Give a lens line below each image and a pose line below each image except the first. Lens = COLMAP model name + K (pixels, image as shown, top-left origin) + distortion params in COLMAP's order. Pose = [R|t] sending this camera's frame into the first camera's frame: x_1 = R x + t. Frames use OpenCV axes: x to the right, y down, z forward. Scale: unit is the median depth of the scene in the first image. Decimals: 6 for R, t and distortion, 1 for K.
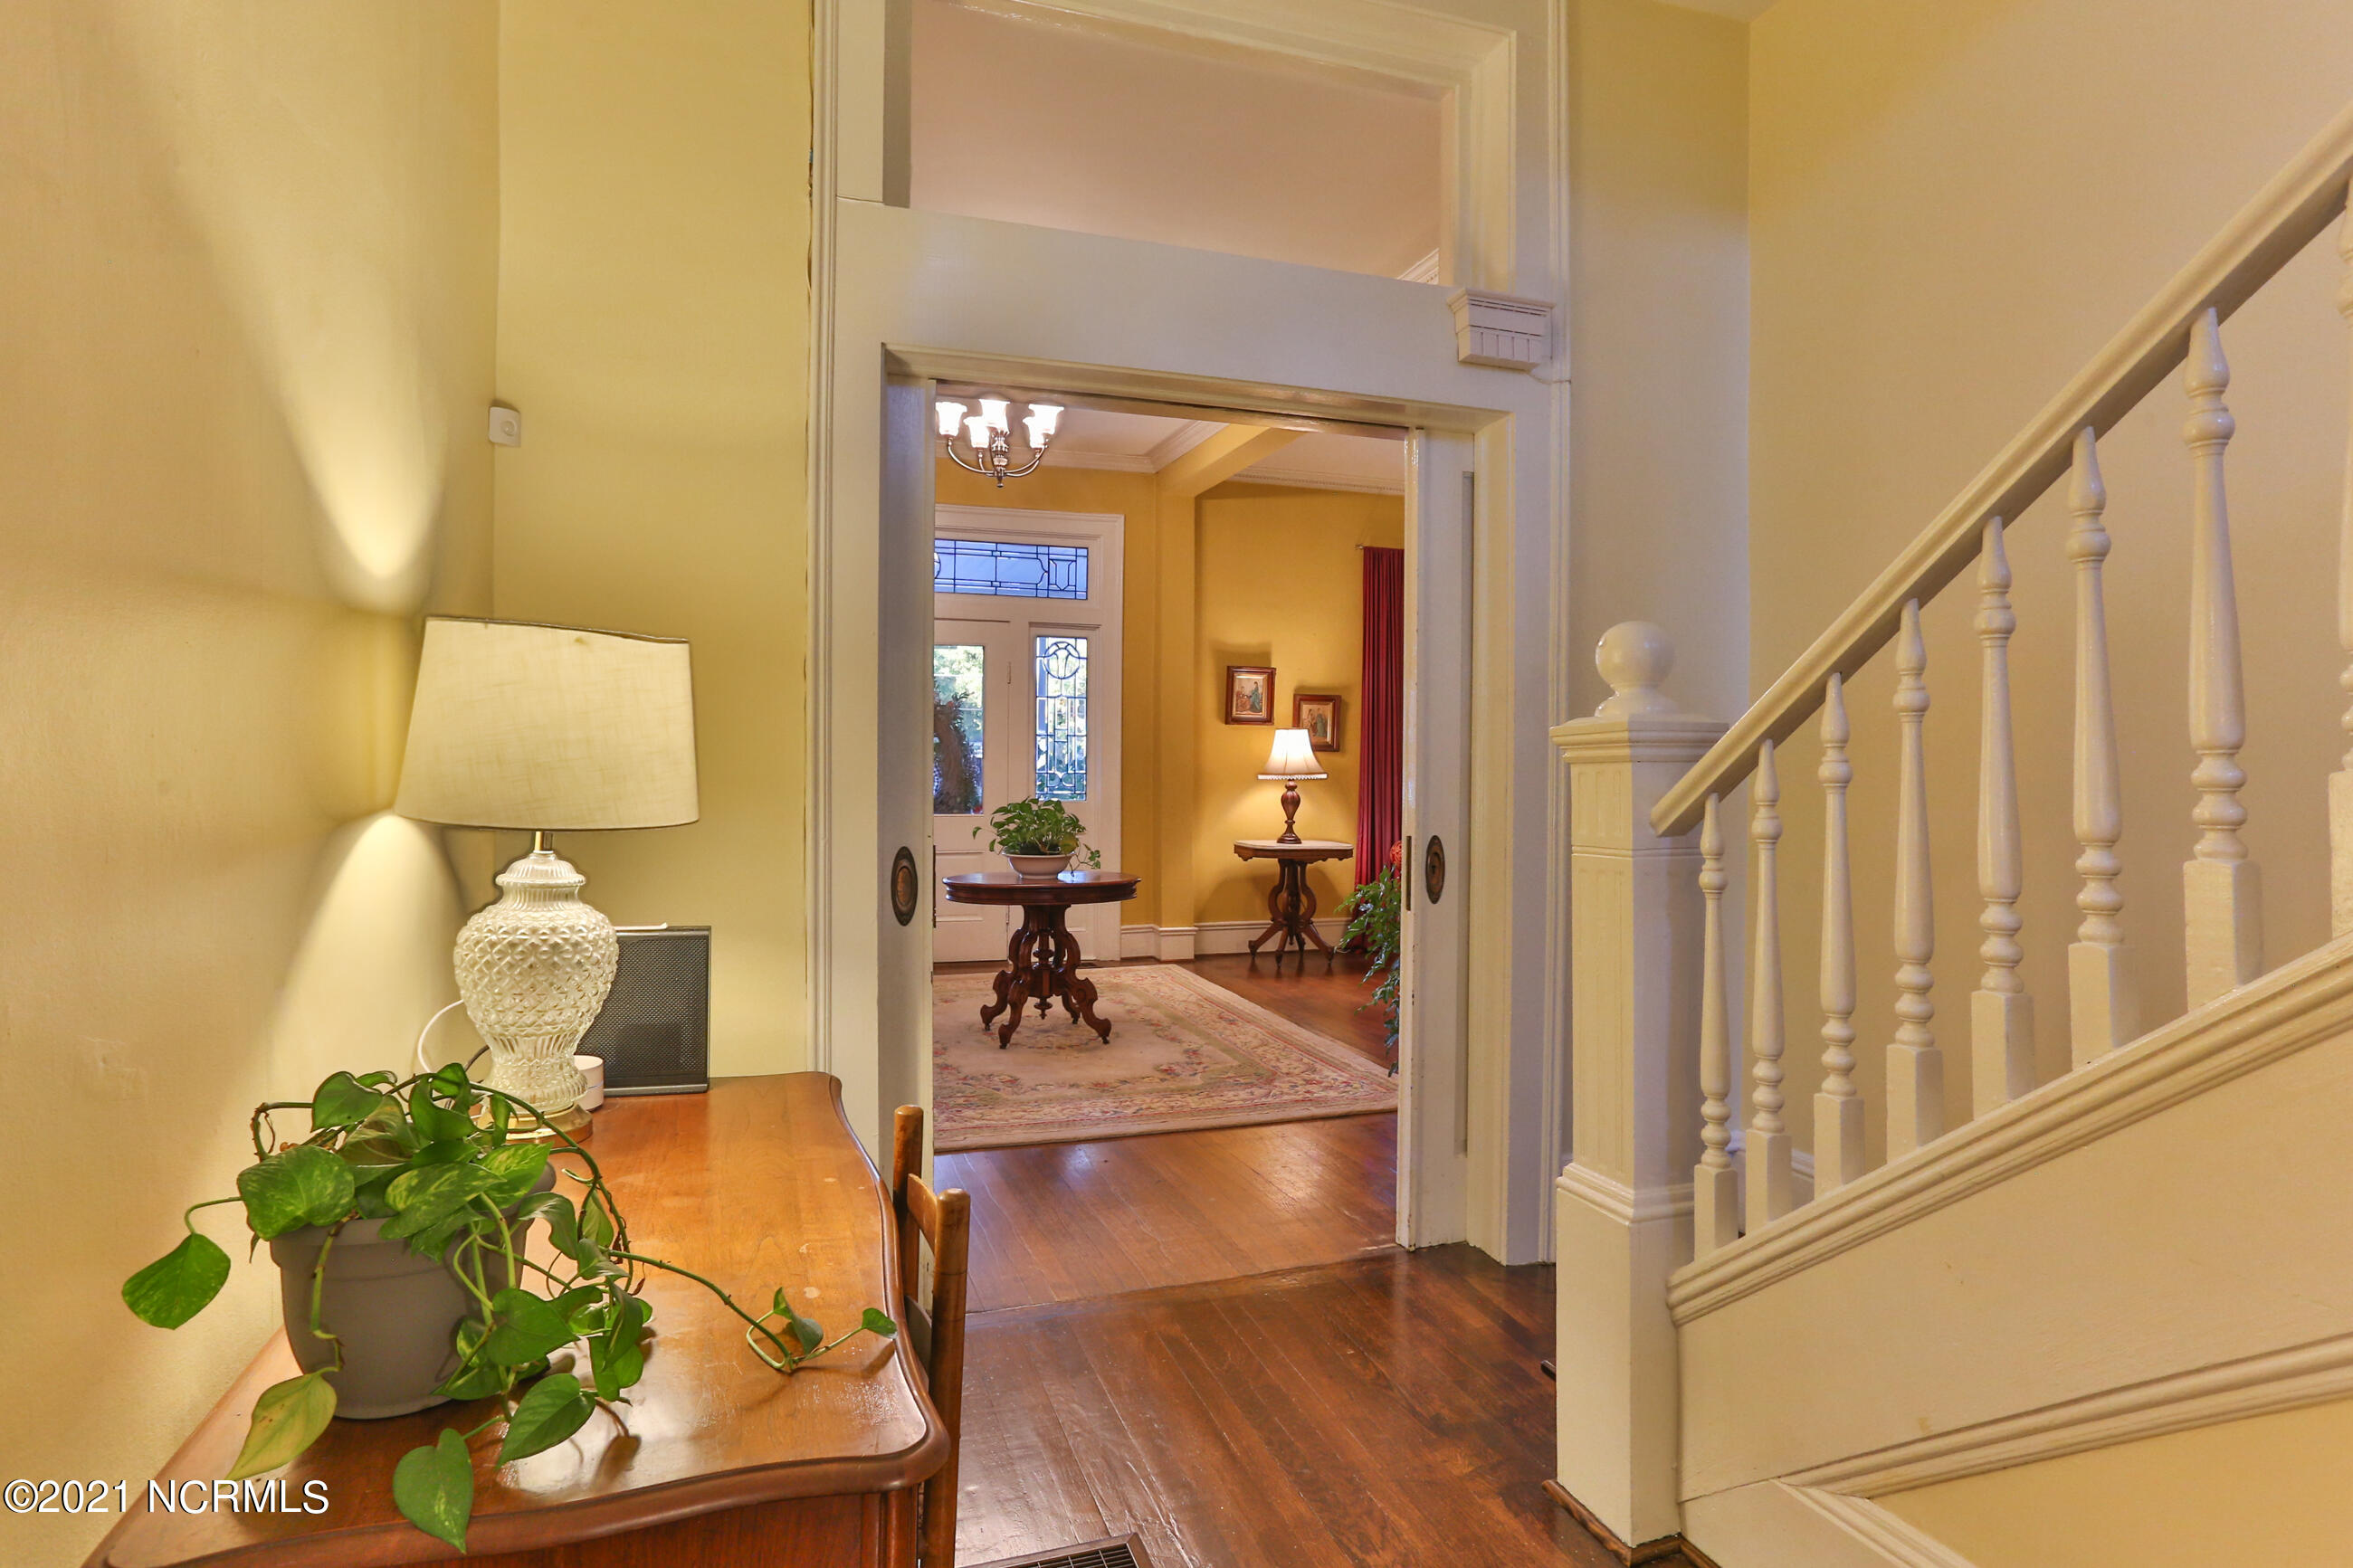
lens RADIAL K [[1230.5, 0, 1172.0], [0, 1230.5, 773.0], [0, 0, 1]] dist [-0.002705, 0.004479]
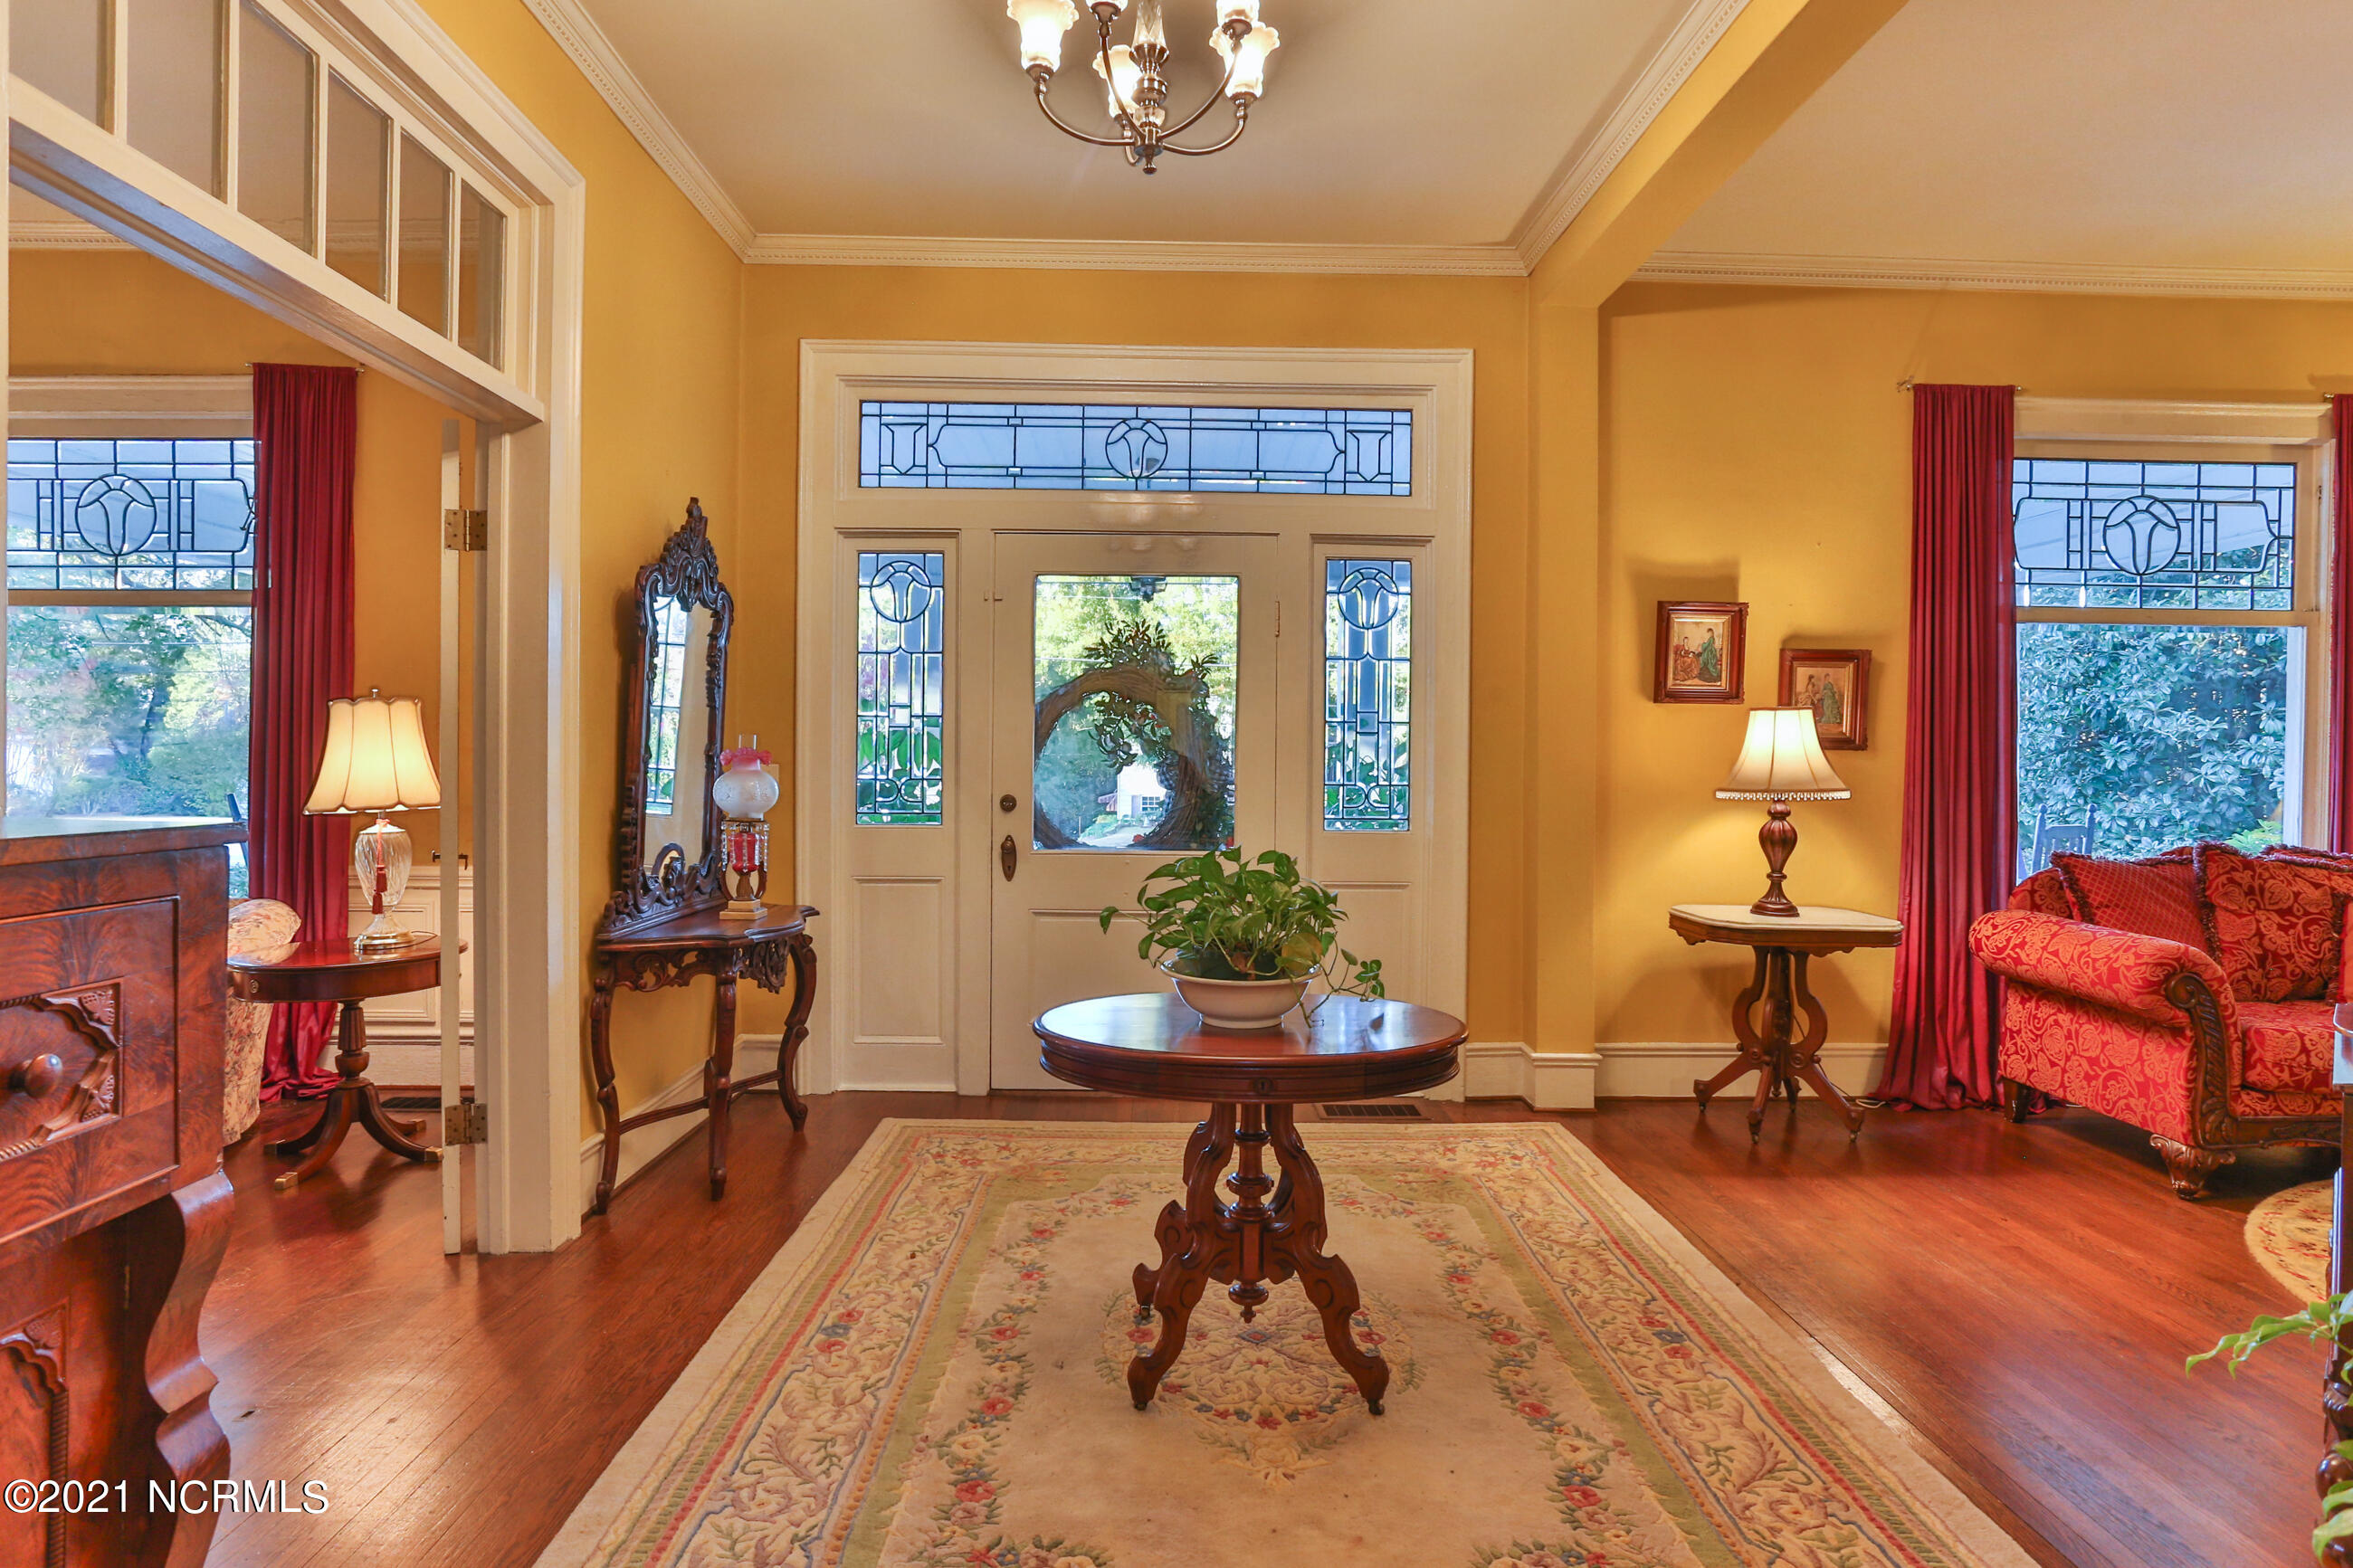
lens RADIAL K [[1269.4, 0, 1185.3], [0, 1269.4, 763.4], [0, 0, 1]] dist [-0.015859, 0.001950]
pose [[0.955658, 0.004787, -0.294441, 0.008742], [-0.006779, 0.999961, -0.005744, -0.006166], [0.294402, 0.007486, 0.955652, 0.376019]]
